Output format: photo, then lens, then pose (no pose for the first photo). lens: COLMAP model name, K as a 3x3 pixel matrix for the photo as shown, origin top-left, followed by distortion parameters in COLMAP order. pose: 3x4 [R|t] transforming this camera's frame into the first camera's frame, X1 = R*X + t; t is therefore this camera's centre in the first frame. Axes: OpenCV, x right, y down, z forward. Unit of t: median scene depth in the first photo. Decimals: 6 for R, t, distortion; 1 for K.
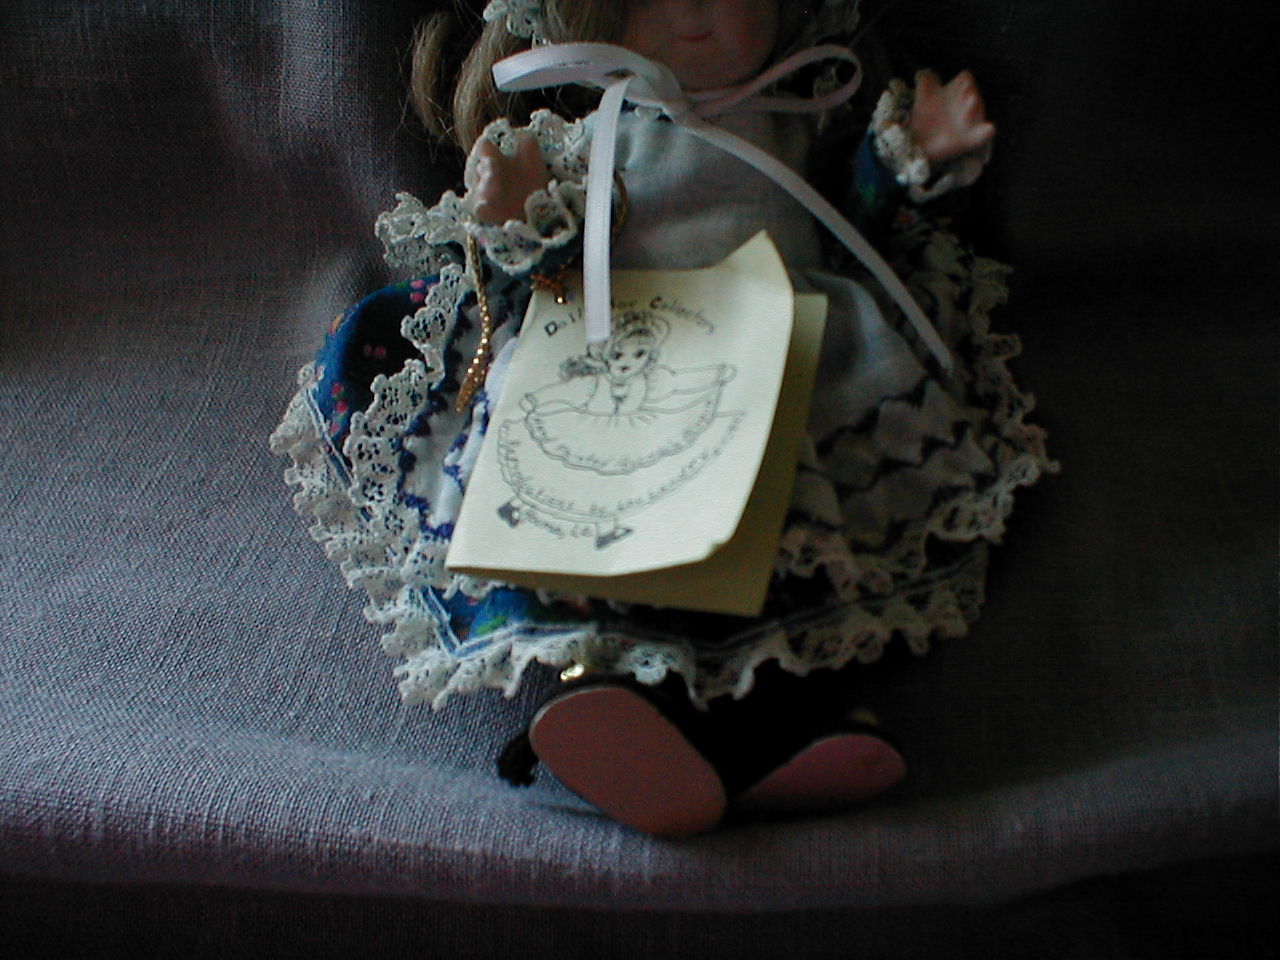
lens RADIAL K [[1306.6, 0, 640.0], [0, 1306.6, 480.0], [0, 0, 1]] dist [-0.183635, 0.251321]
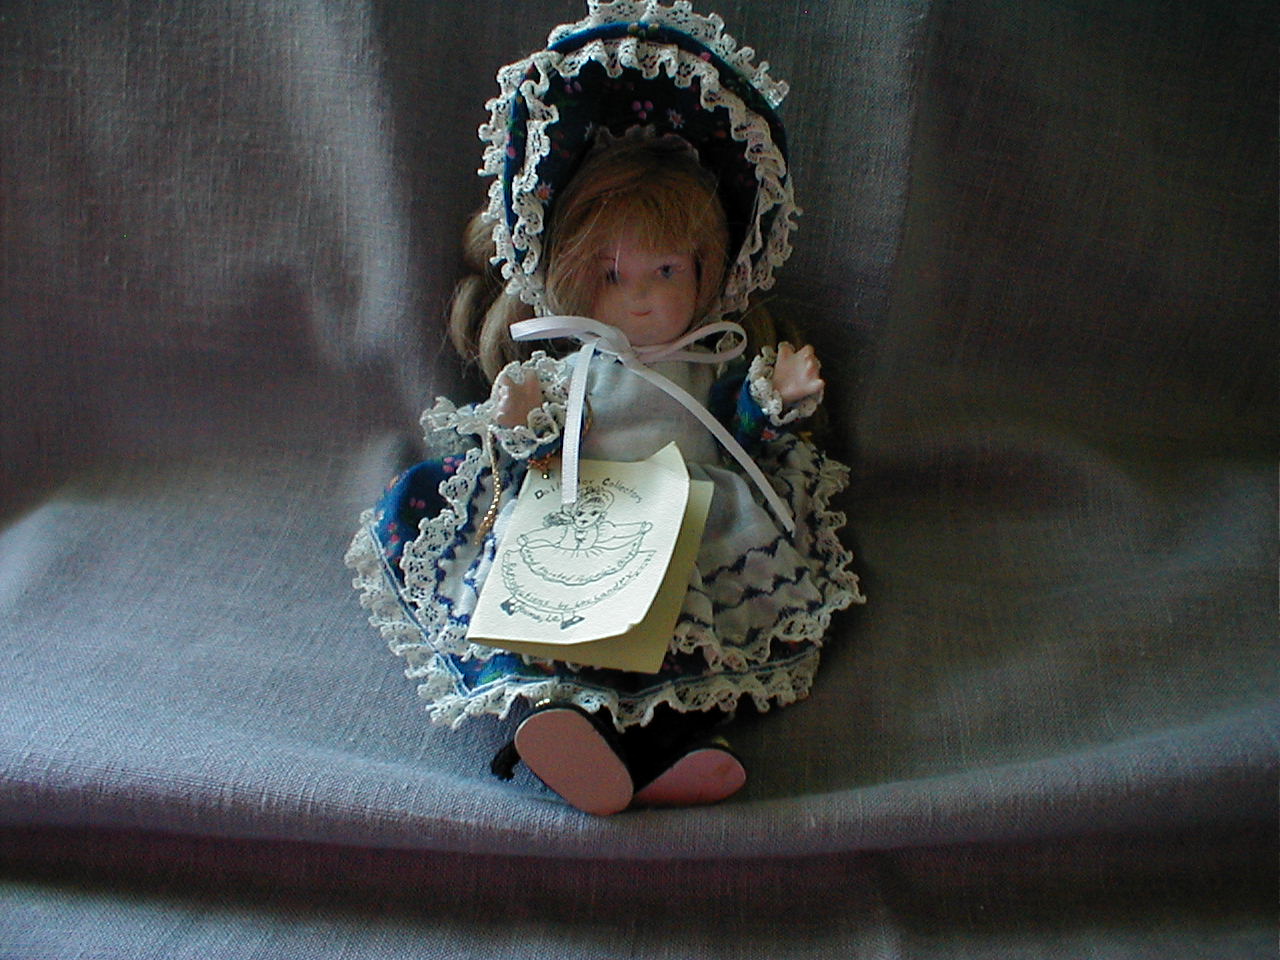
lens RADIAL K [[1306.6, 0, 640.0], [0, 1306.6, 480.0], [0, 0, 1]] dist [-0.183635, 0.251321]
pose [[0.998357, 0.051270, 0.025581, 0.012107], [-0.047491, 0.990224, -0.131153, 0.066694], [-0.032055, 0.129723, 0.991032, -0.562407]]
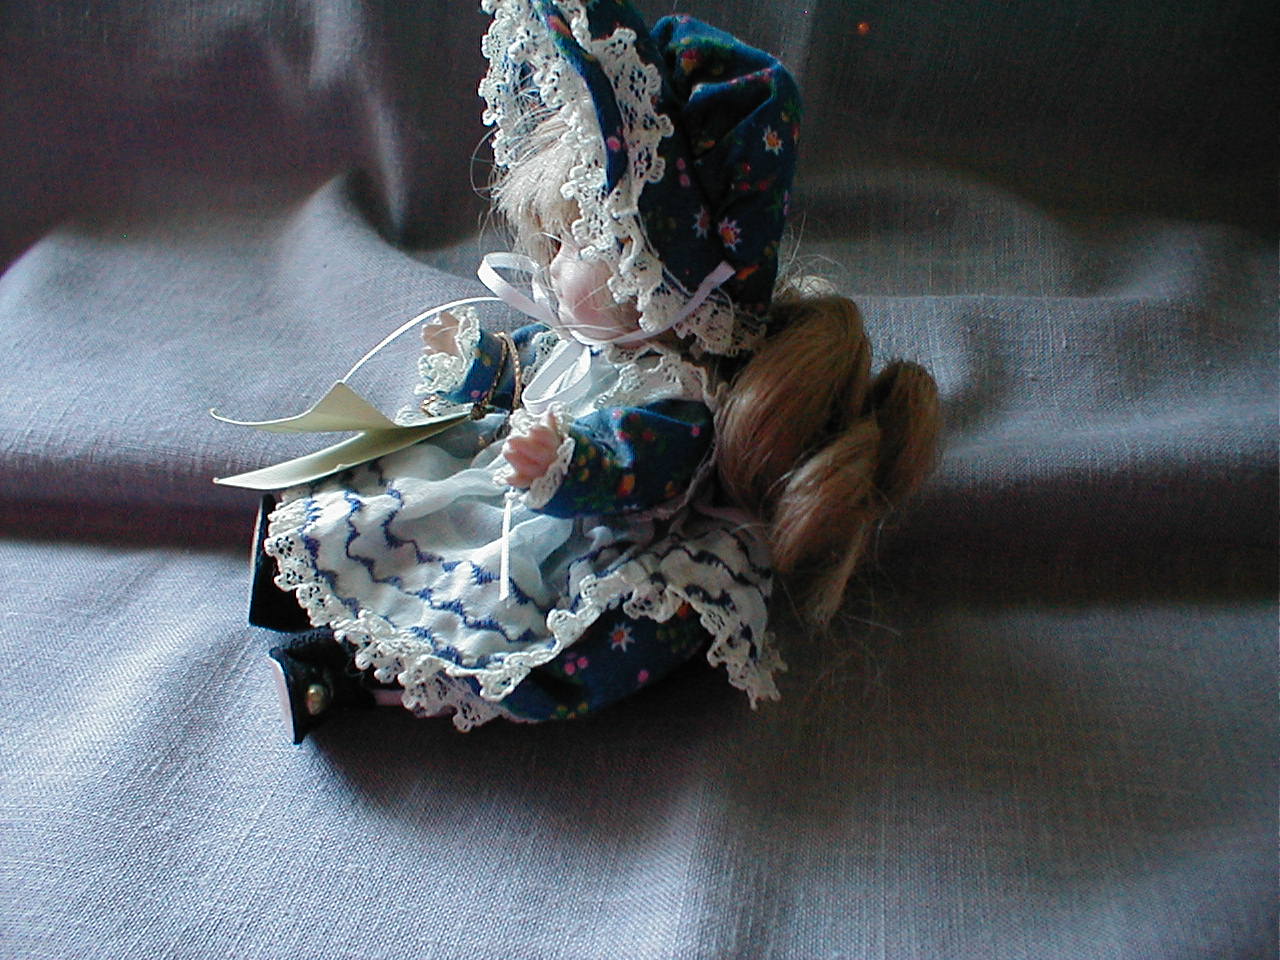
lens RADIAL K [[1306.6, 0, 640.0], [0, 1306.6, 480.0], [0, 0, 1]] dist [-0.183635, 0.251321]
pose [[0.995106, 0.070713, 0.069014, 0.086473], [-0.078418, 0.990125, 0.116204, -0.002458], [-0.060115, -0.121047, 0.990825, -0.938512]]
